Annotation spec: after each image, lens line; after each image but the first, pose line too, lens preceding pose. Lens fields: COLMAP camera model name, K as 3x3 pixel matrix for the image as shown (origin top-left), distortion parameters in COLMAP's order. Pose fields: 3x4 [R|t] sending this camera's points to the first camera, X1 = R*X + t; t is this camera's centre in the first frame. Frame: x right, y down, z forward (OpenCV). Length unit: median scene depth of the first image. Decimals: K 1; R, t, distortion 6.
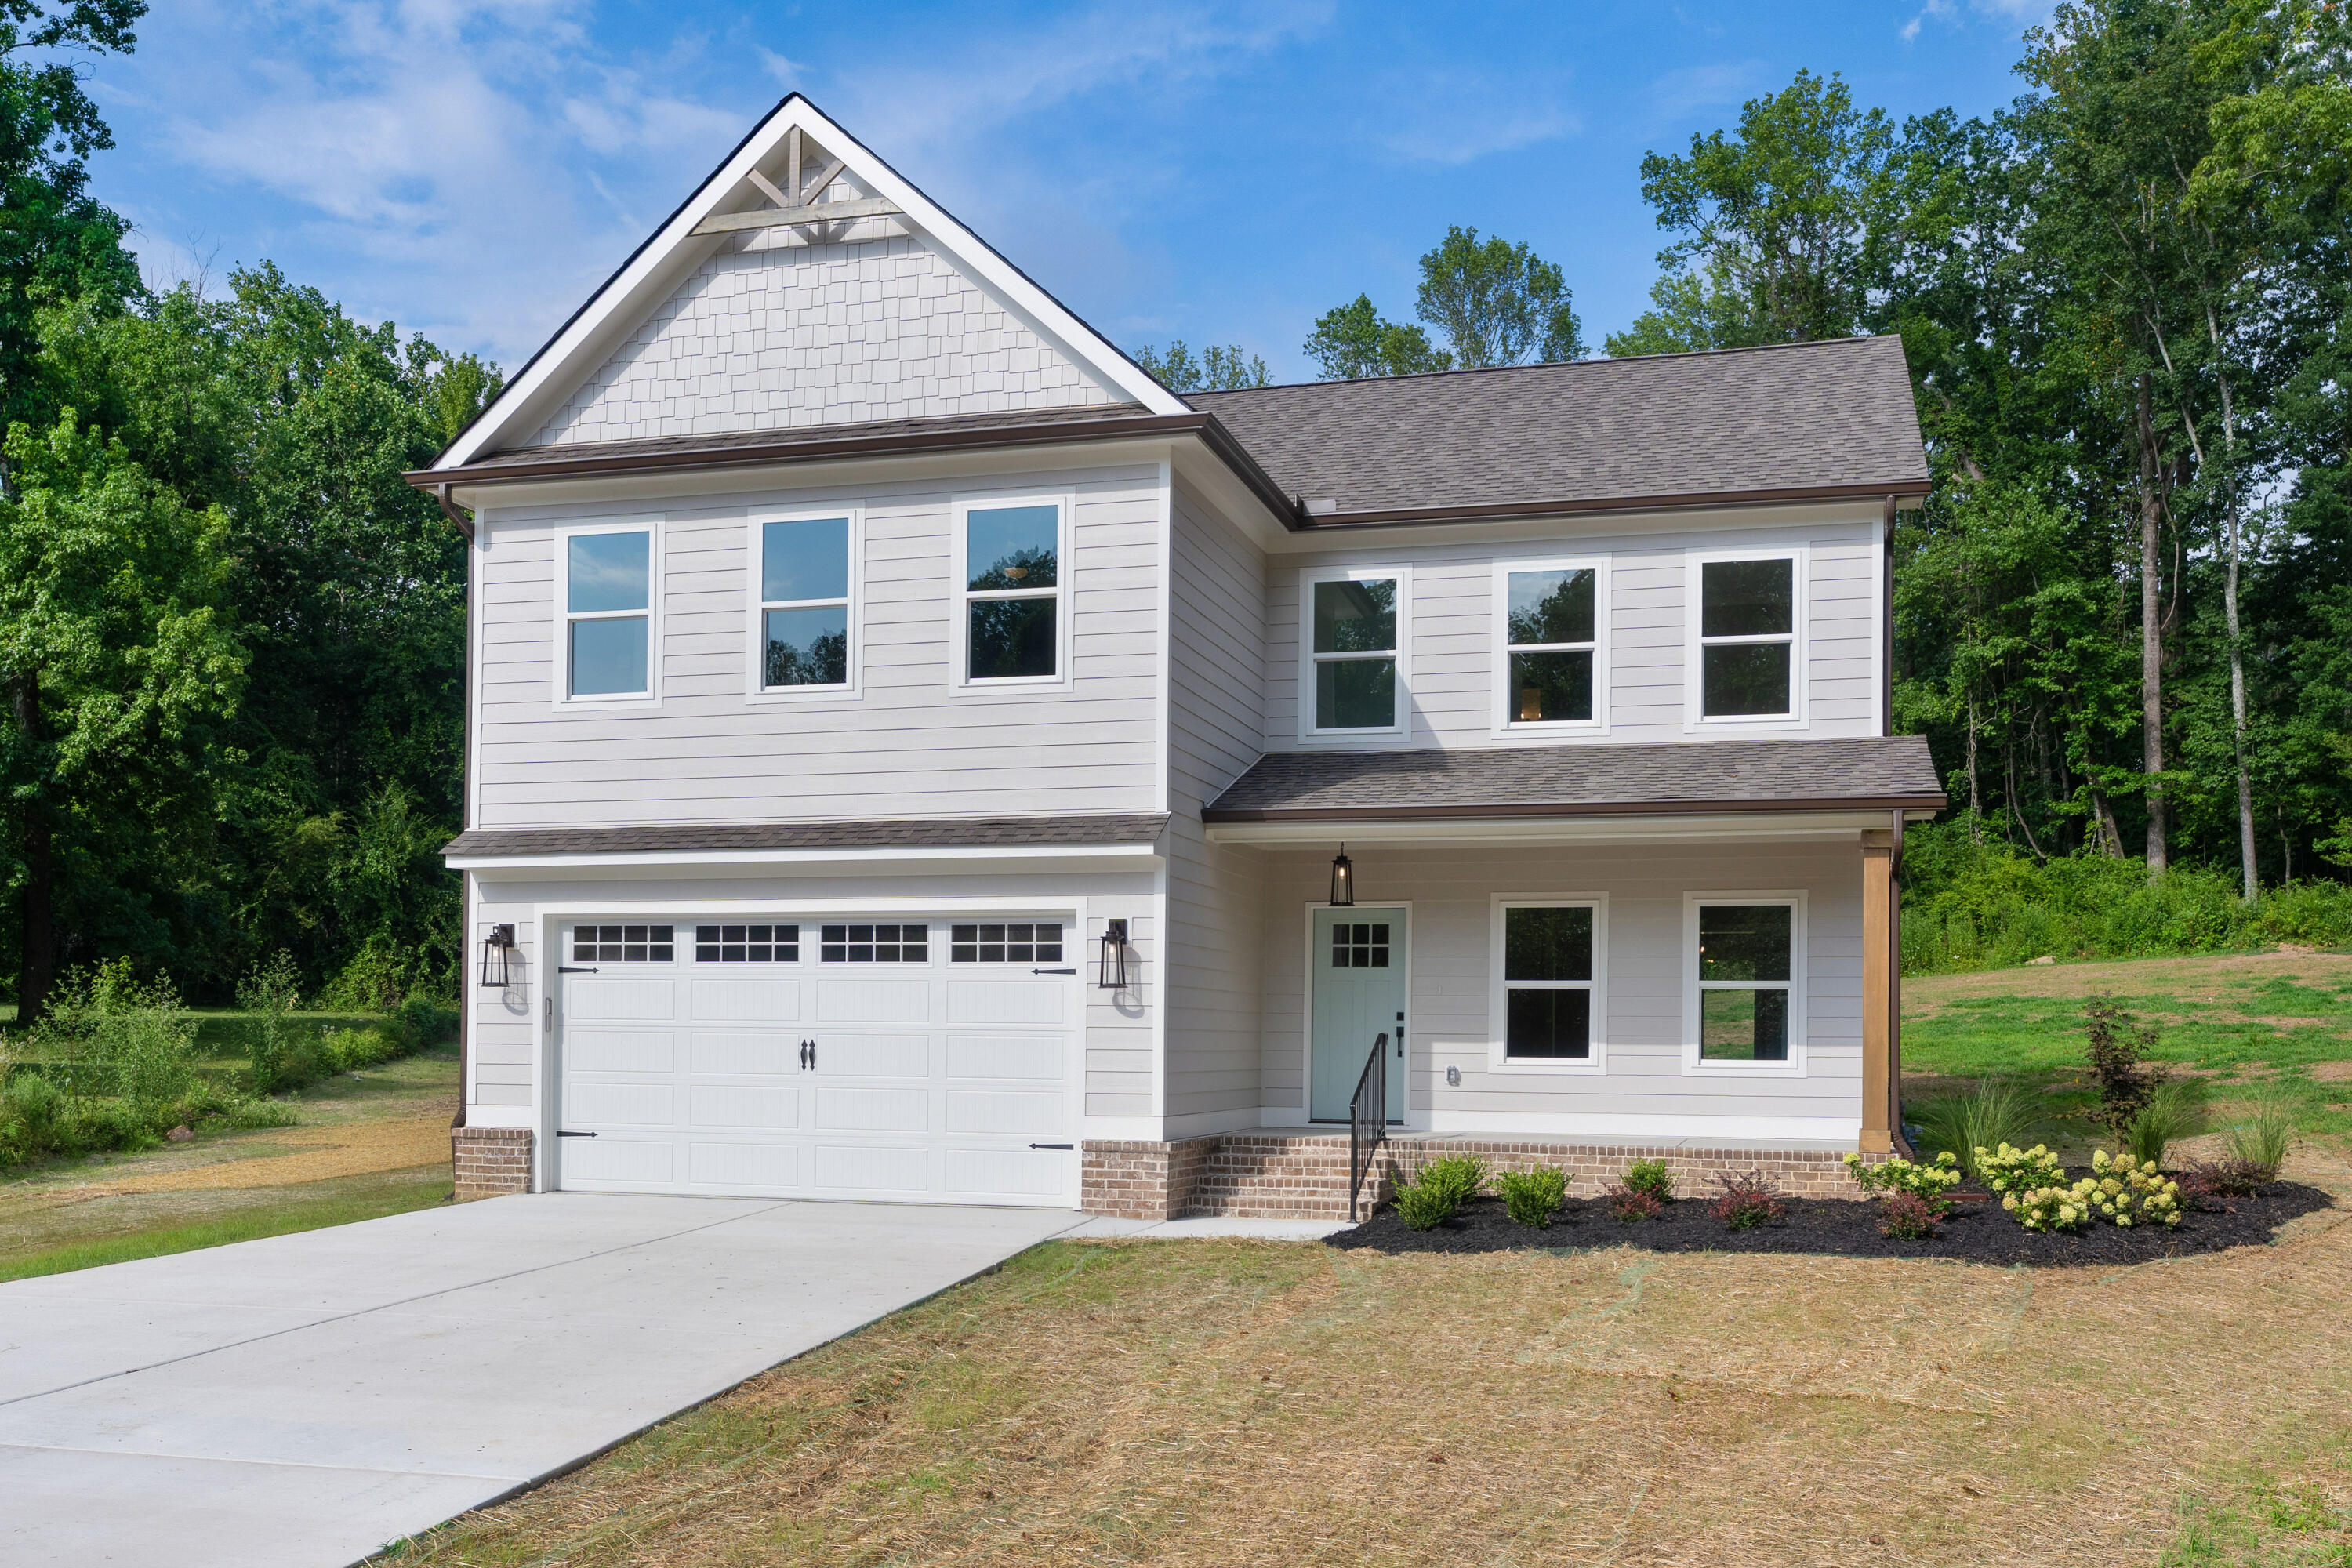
lens RADIAL K [[1949.0, 0, 1176.1], [0, 1949.0, 905.6], [0, 0, 1]] dist [0.007908, -0.004530]
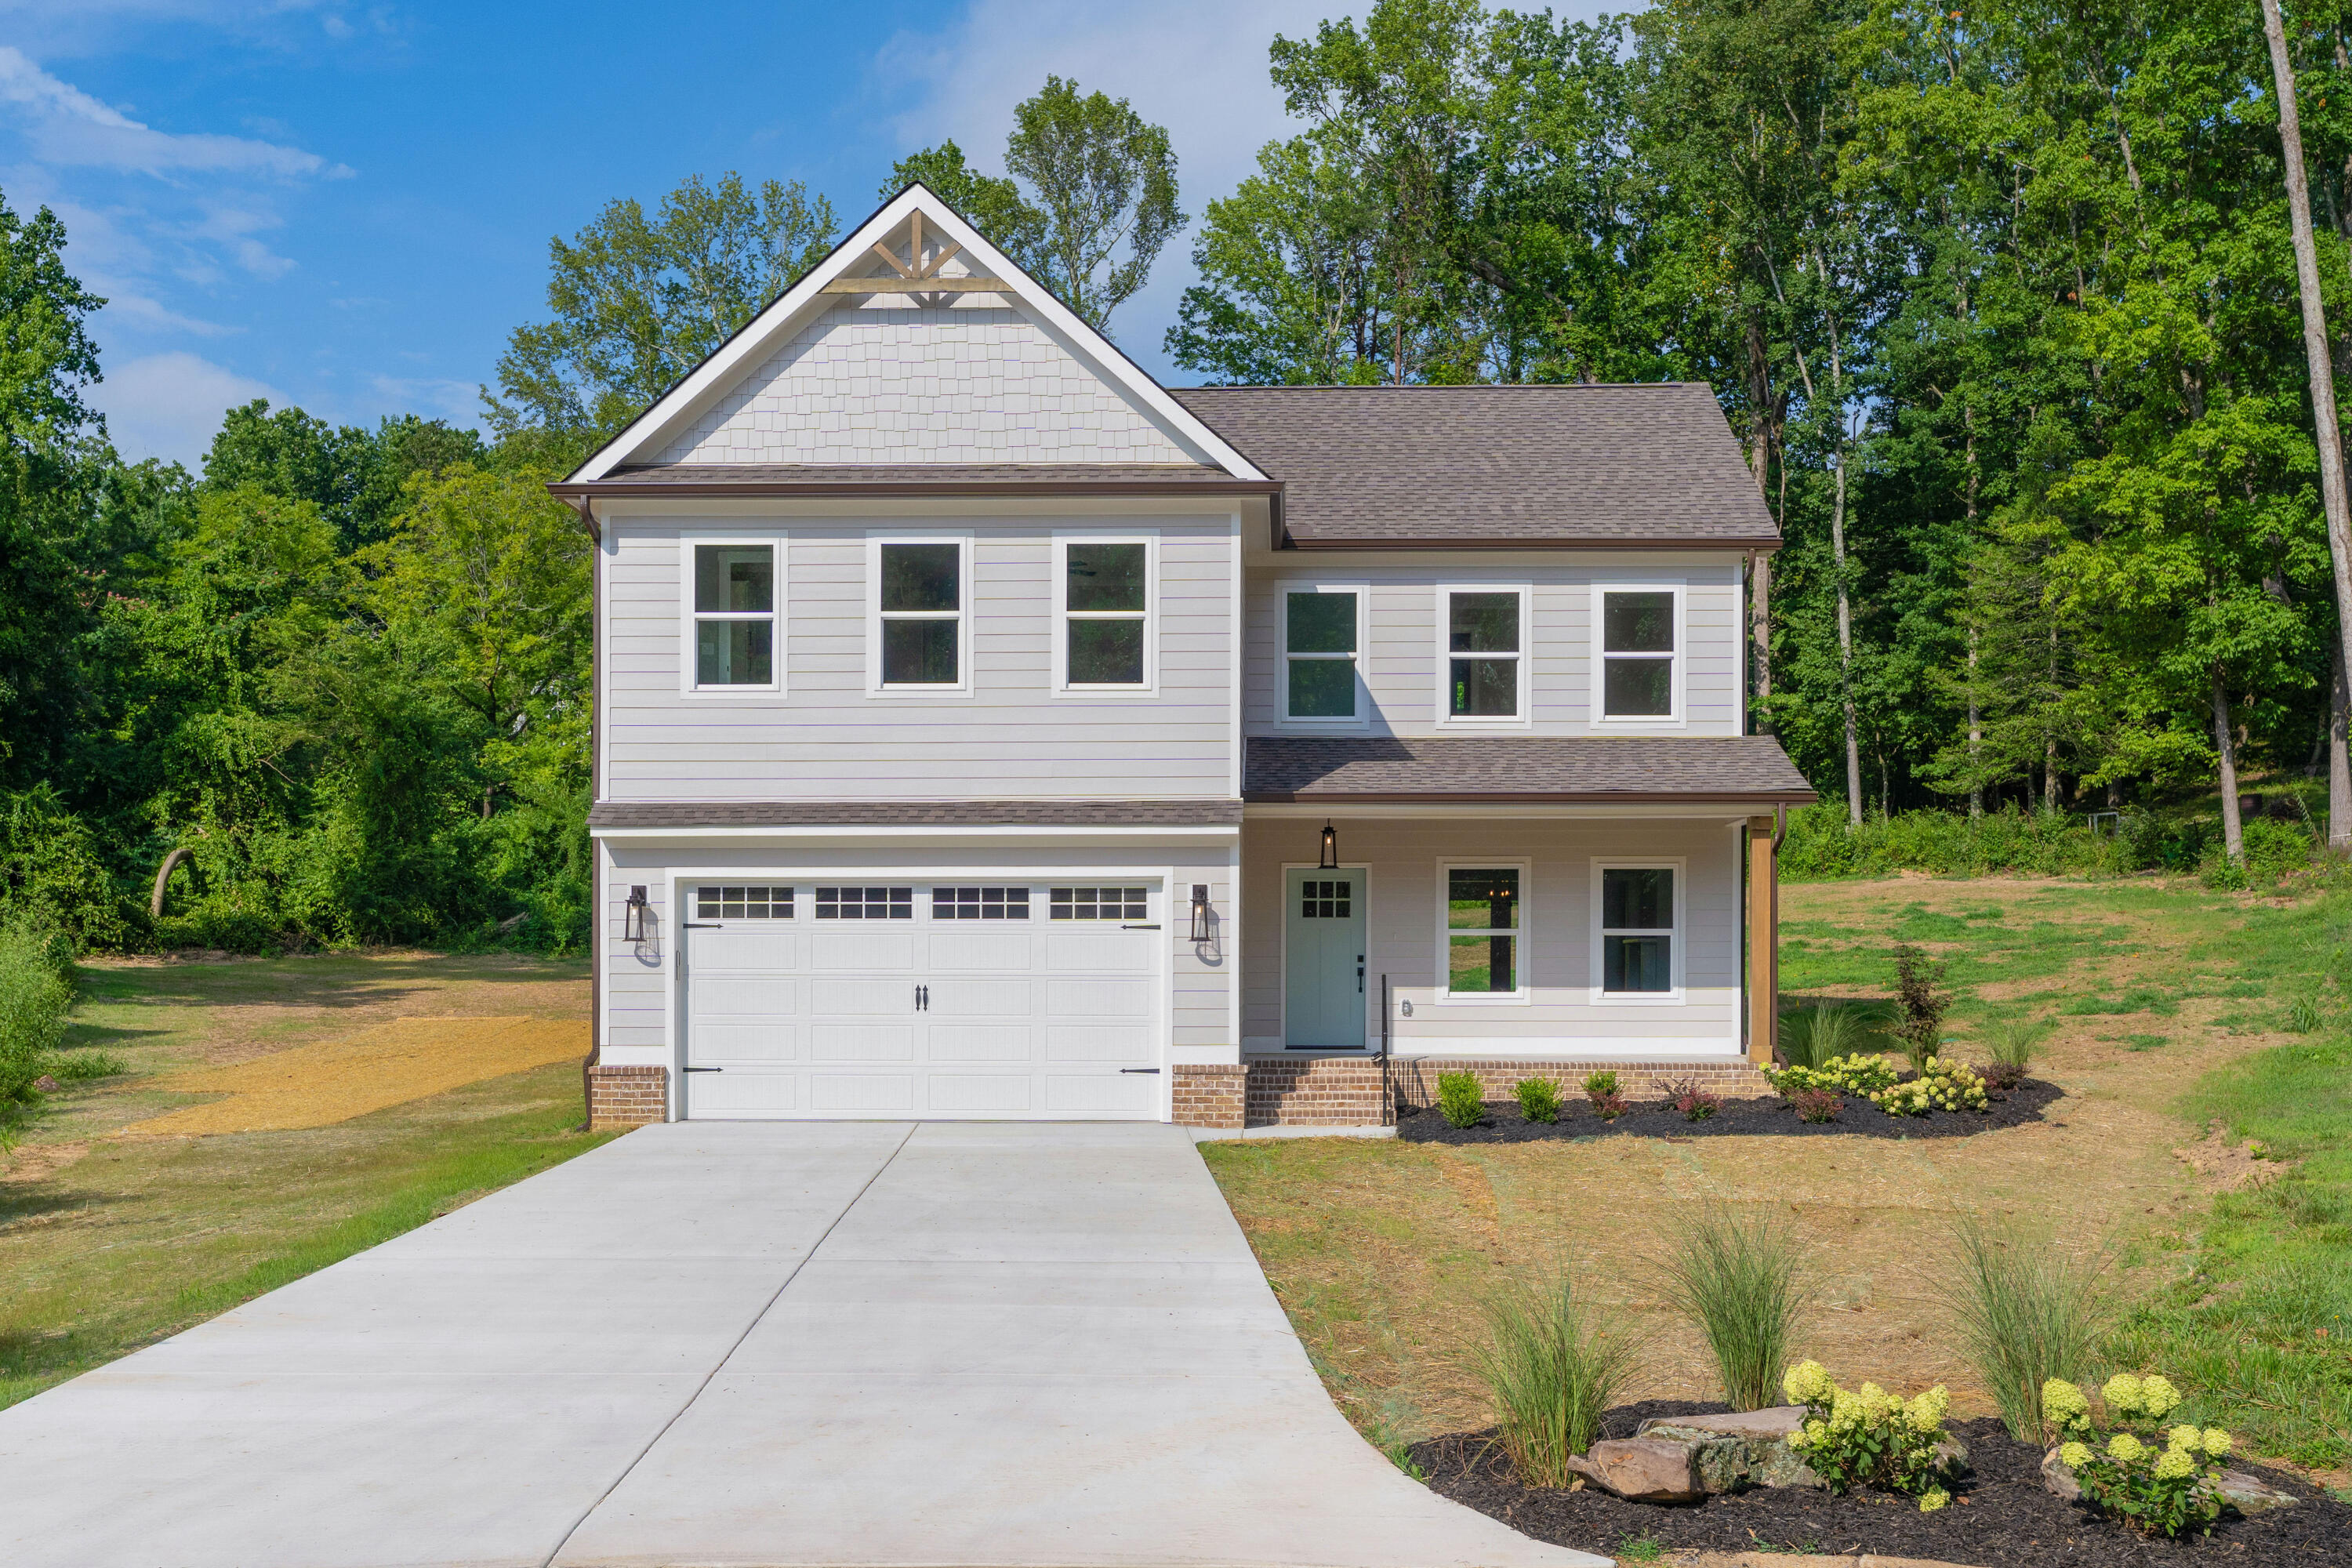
lens RADIAL K [[2353.3, 0, 1132.1], [0, 2353.3, 783.7], [0, 0, 1]] dist [0.011473, 0.006066]
pose [[0.971188, 0.008583, 0.238160, -0.395408], [-0.007410, 0.999956, -0.005818, -0.044448], [-0.238199, 0.003885, 0.971209, -0.401729]]
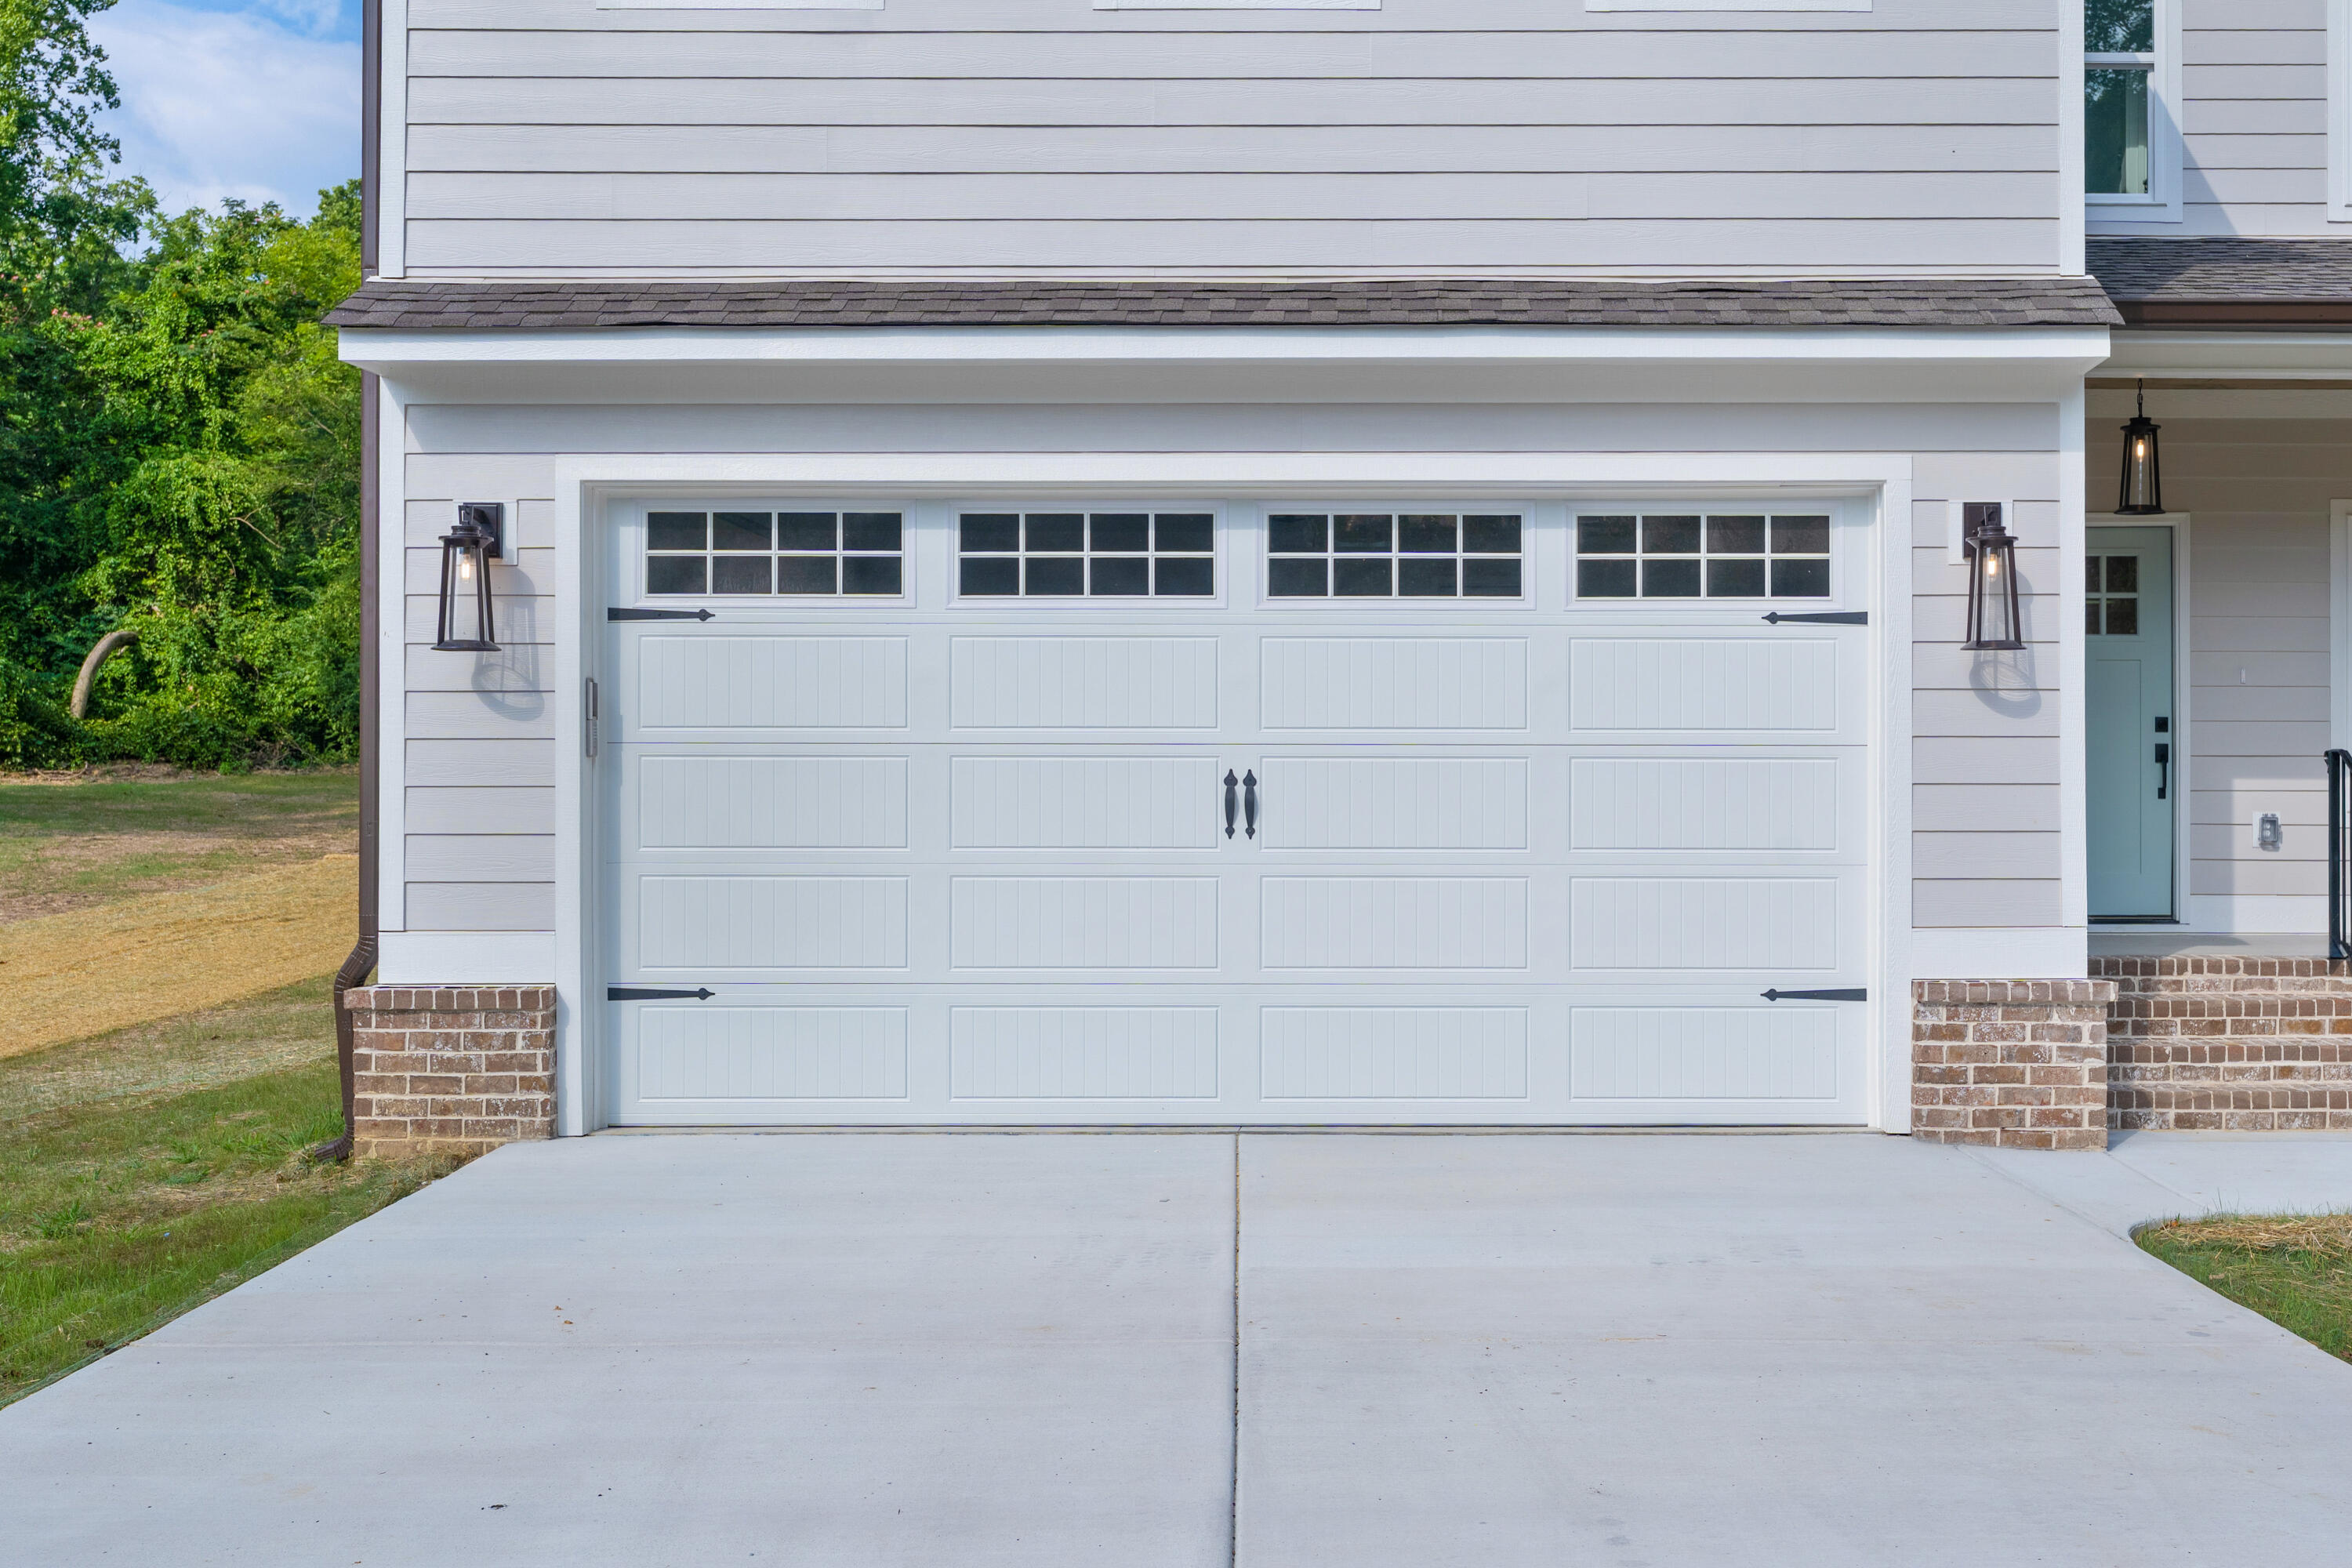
lens RADIAL K [[2273.8, 0, 1328.8], [0, 2273.8, 681.7], [0, 0, 1]] dist [0.010577, 0.007128]
pose [[0.965186, 0.003591, 0.261539, -0.298449], [-0.008622, 0.999799, 0.018092, 0.038026], [-0.261421, -0.019717, 0.965023, 0.480259]]
